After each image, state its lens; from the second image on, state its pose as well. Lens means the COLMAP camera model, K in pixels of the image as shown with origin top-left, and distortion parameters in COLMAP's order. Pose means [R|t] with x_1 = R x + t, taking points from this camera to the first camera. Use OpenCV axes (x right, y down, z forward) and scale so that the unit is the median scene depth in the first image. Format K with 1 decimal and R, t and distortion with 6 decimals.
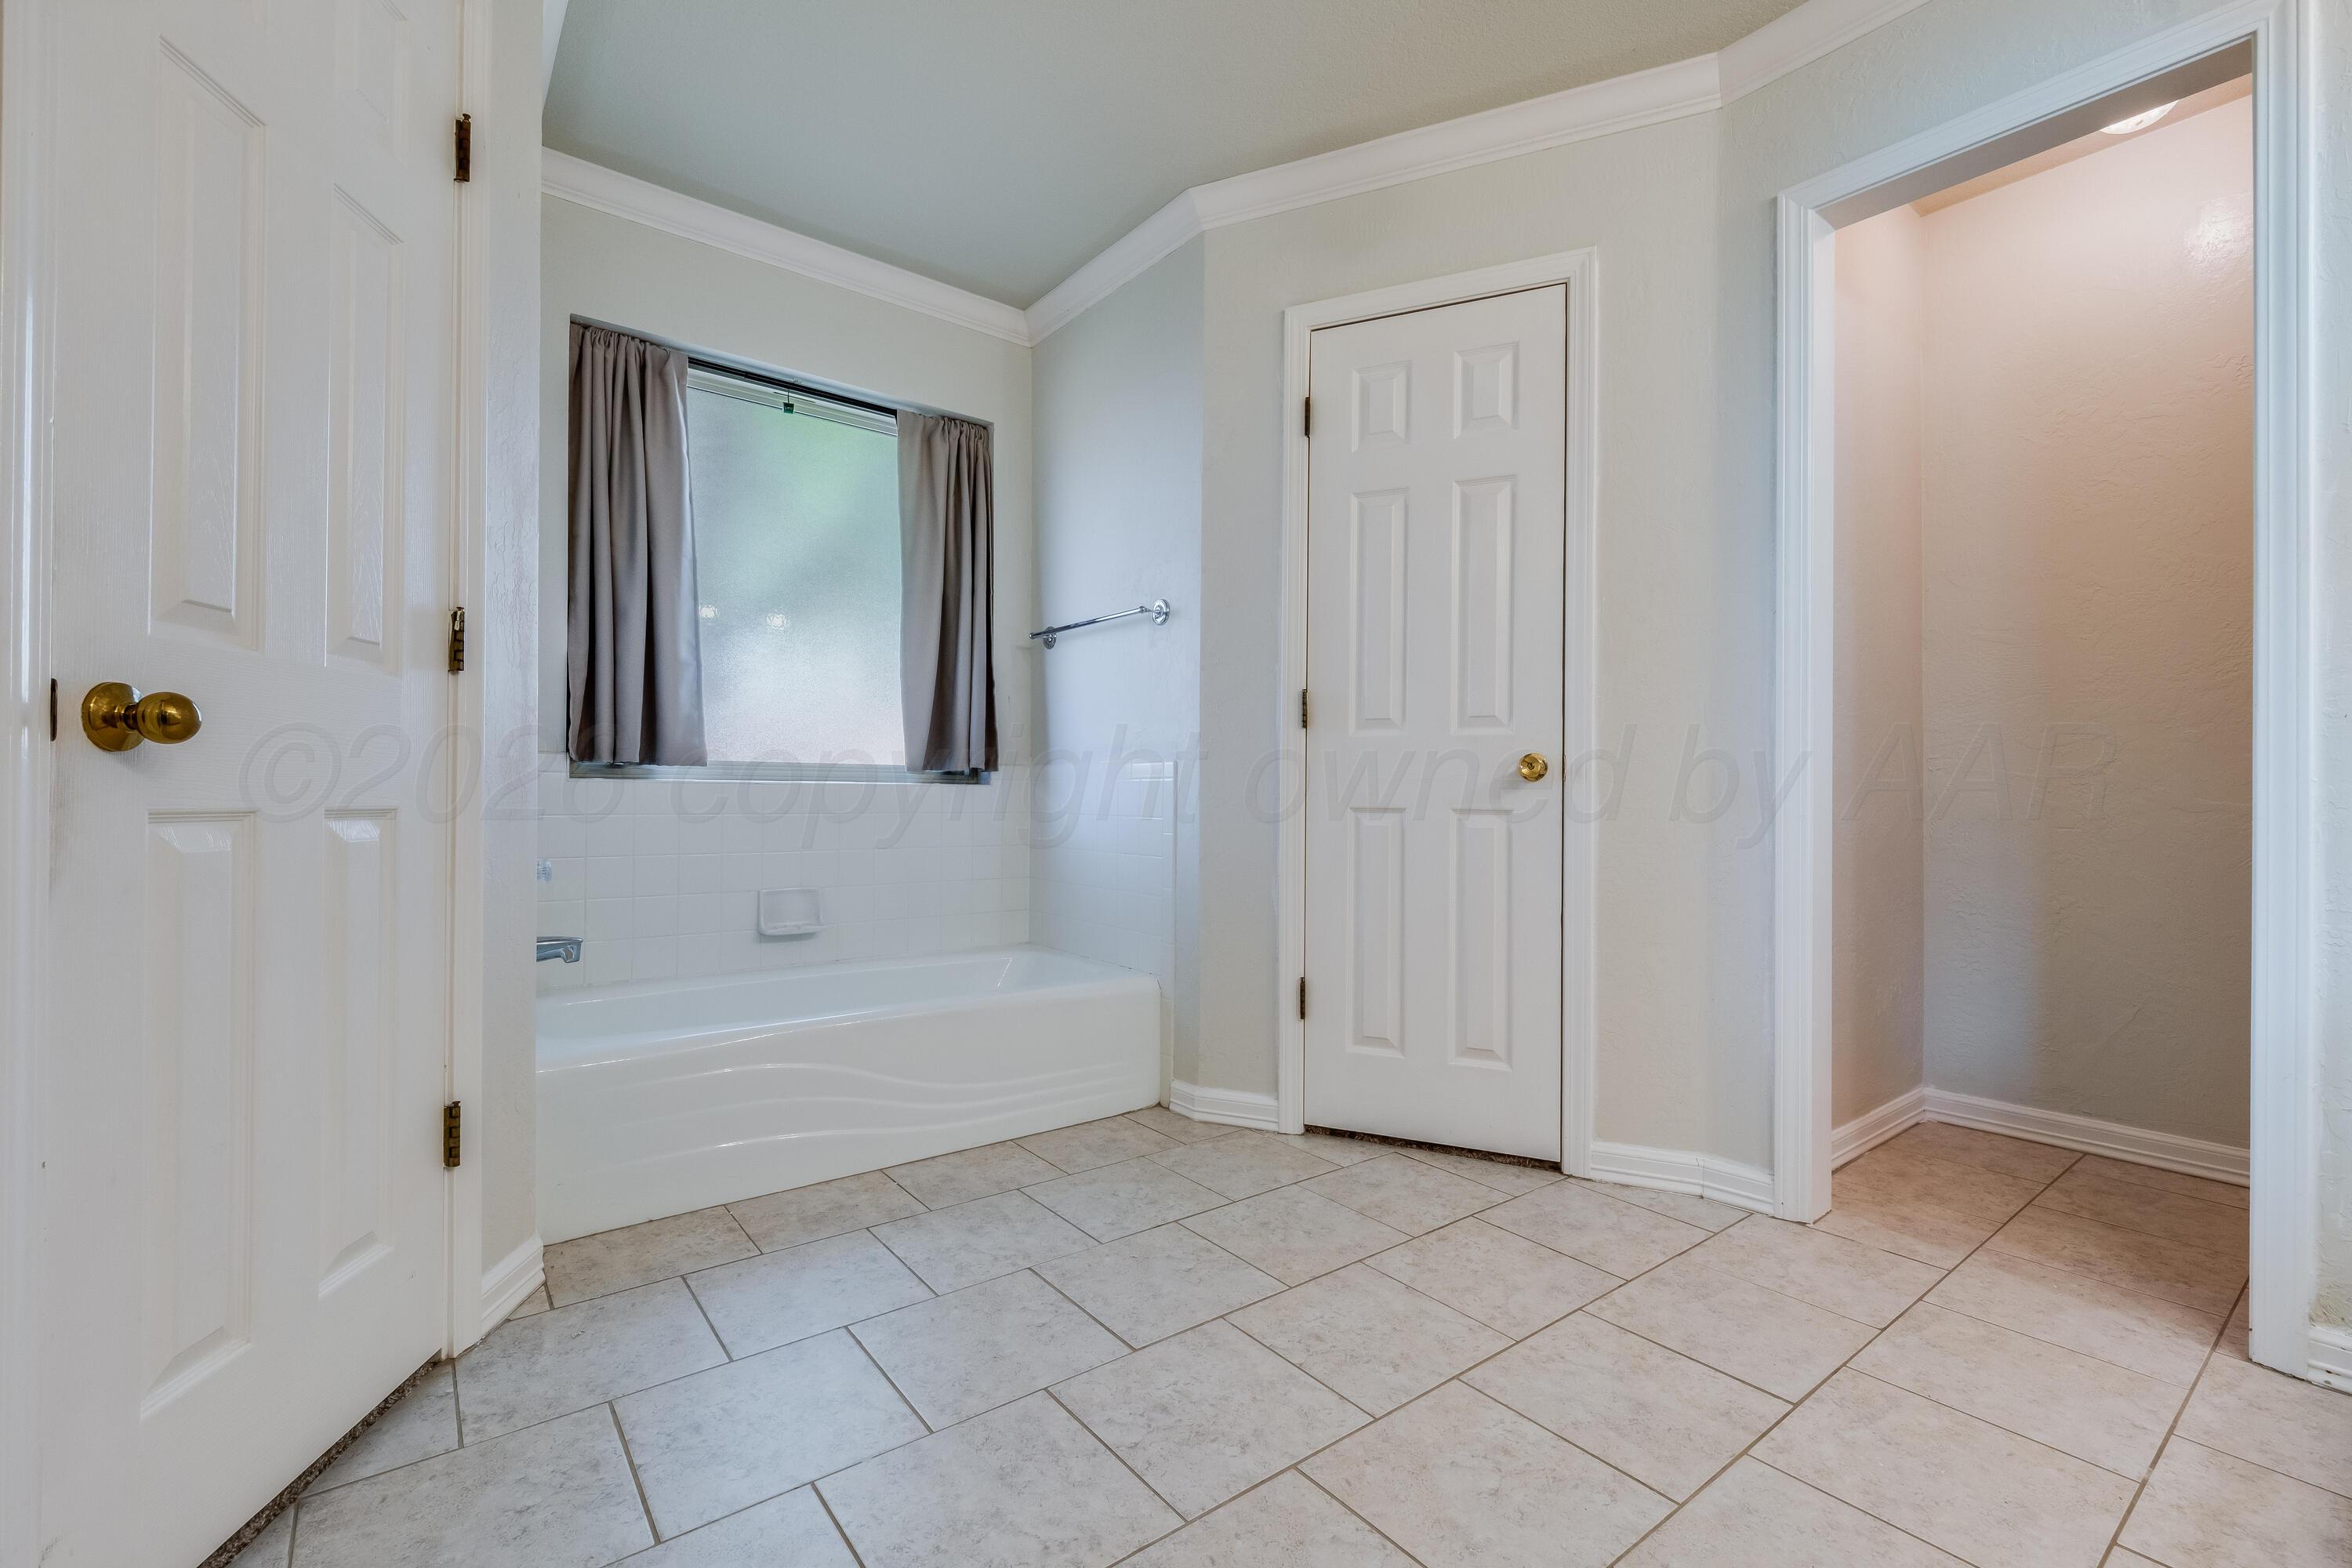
lens RADIAL K [[1014.7, 0, 1168.4], [0, 1014.7, 809.2], [0, 0, 1]] dist [-0.002221, -0.000995]
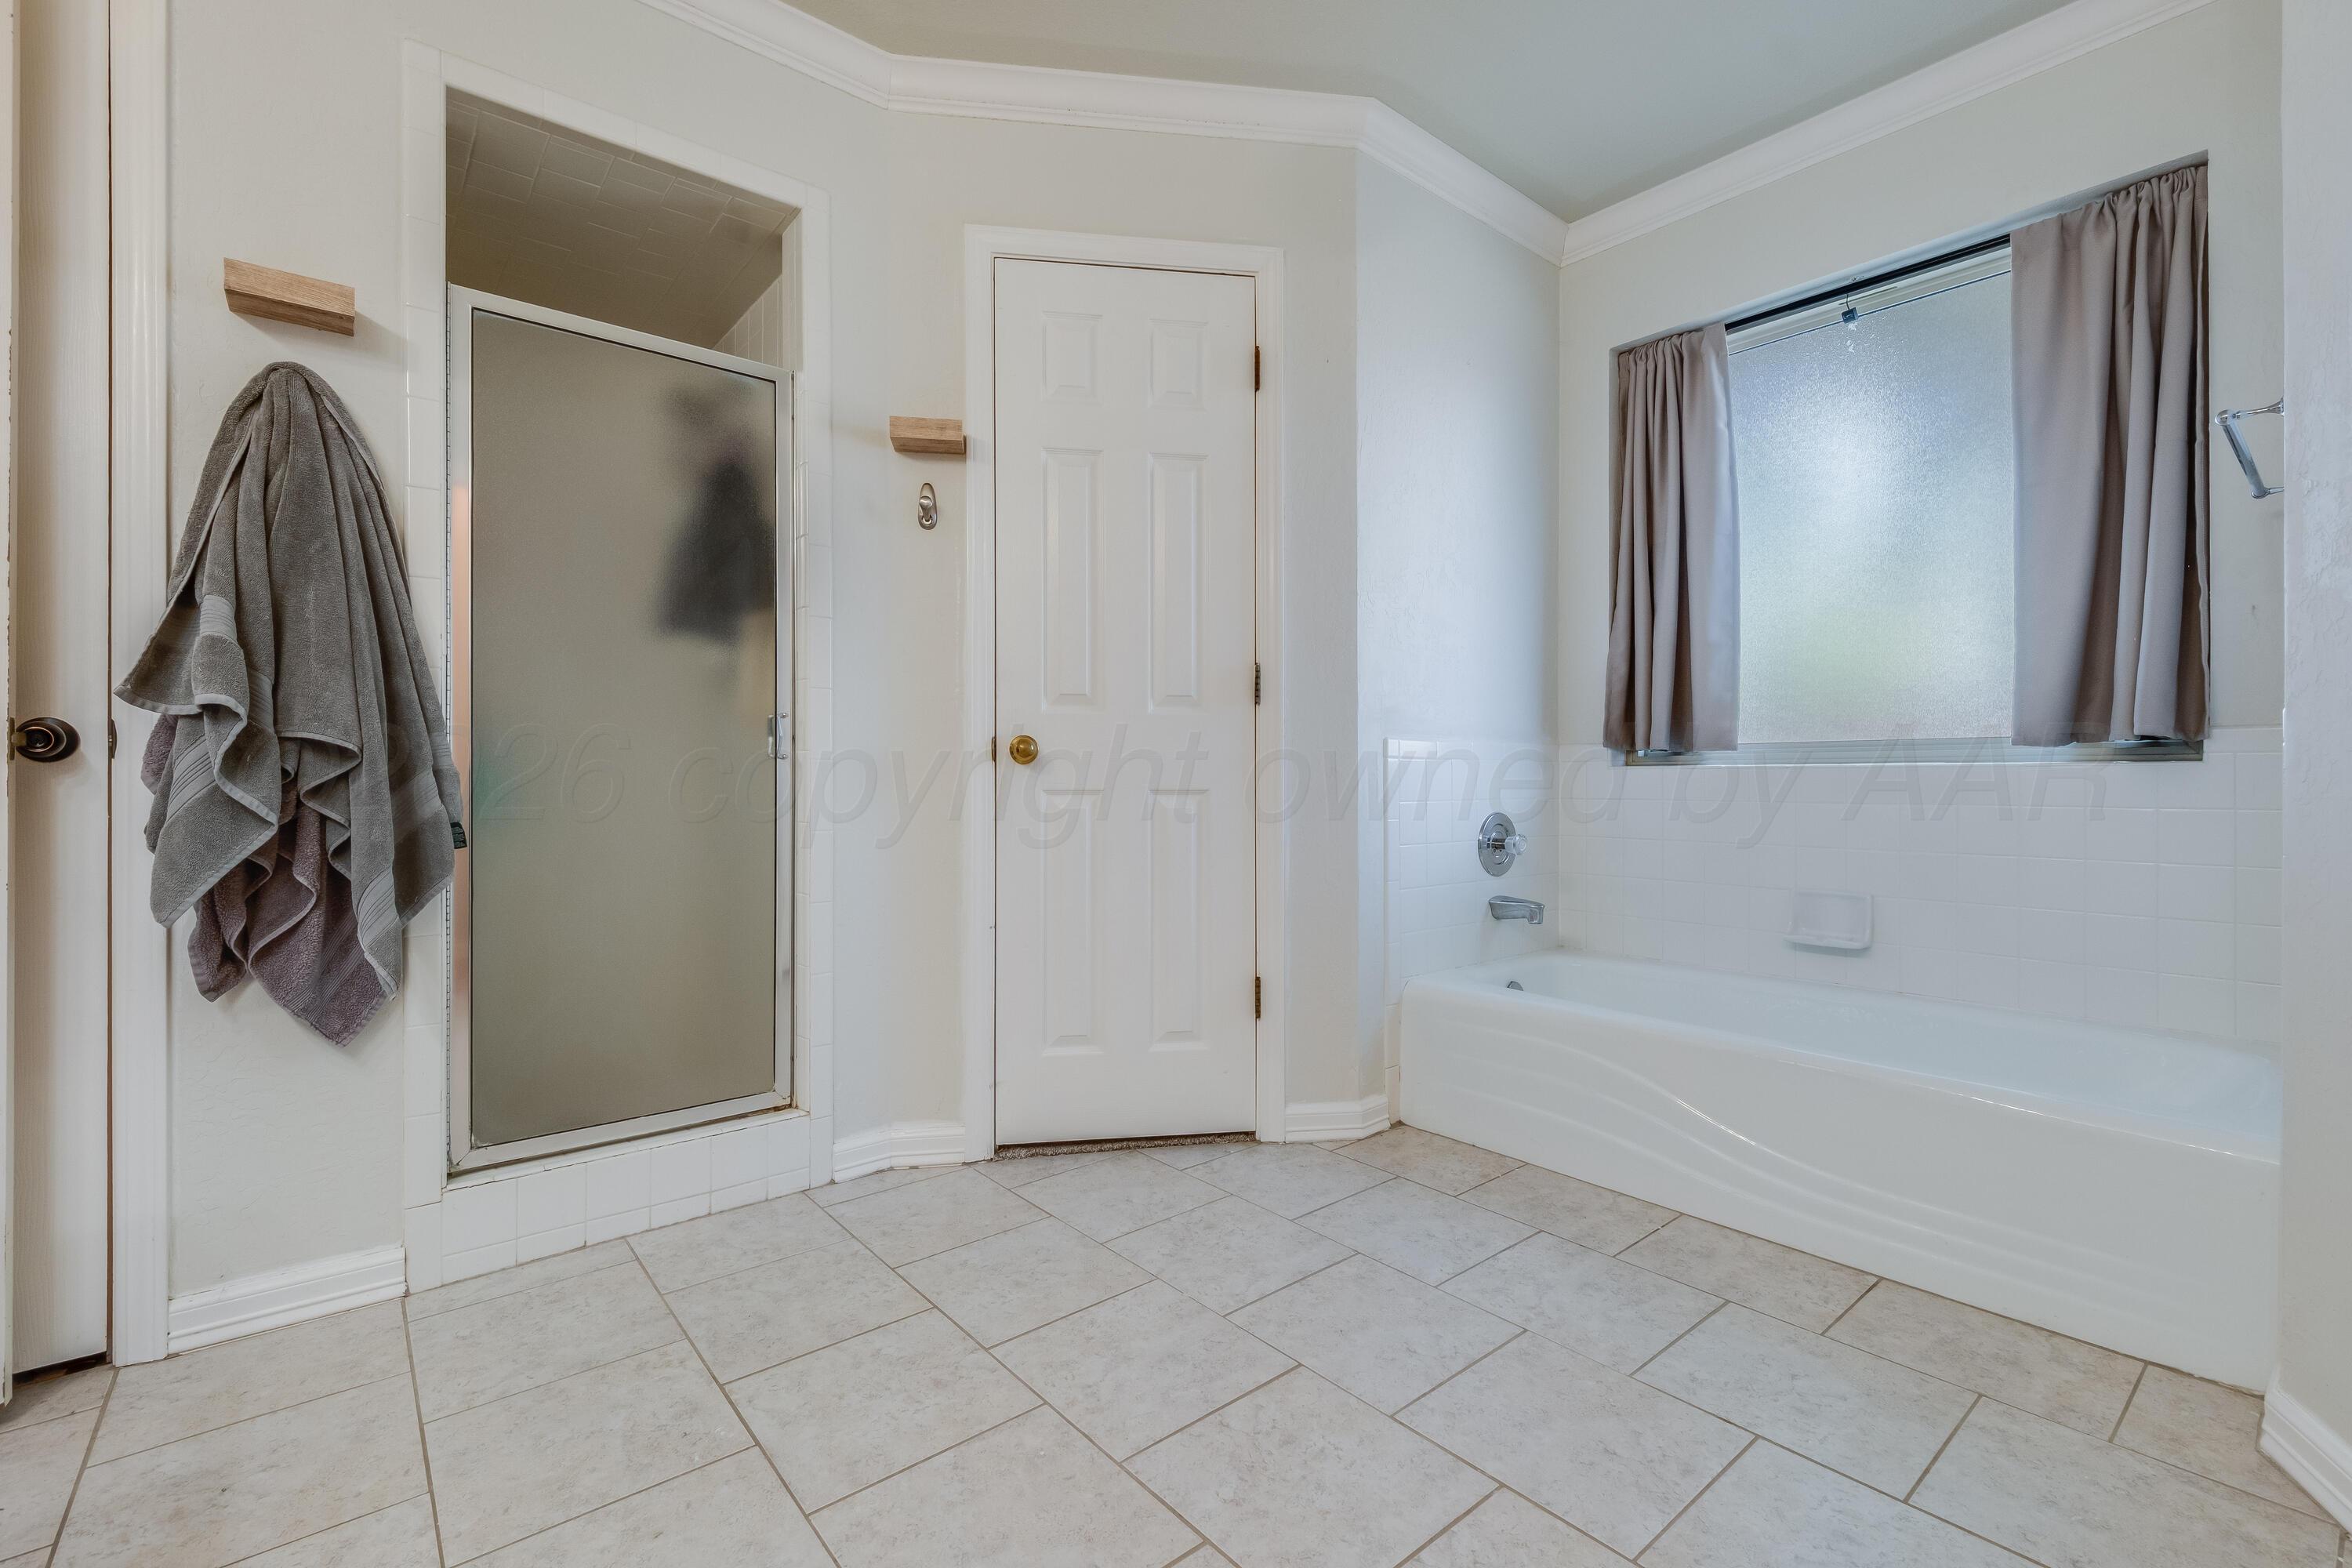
lens RADIAL K [[1029.0, 0, 1171.7], [0, 1029.0, 779.1], [0, 0, 1]] dist [0.033123, -0.012651]
pose [[0.039211, -0.005080, -0.999218, 0.551948], [-0.012541, 0.999906, -0.005576, -0.003479], [0.999152, 0.012750, 0.039144, 0.496857]]
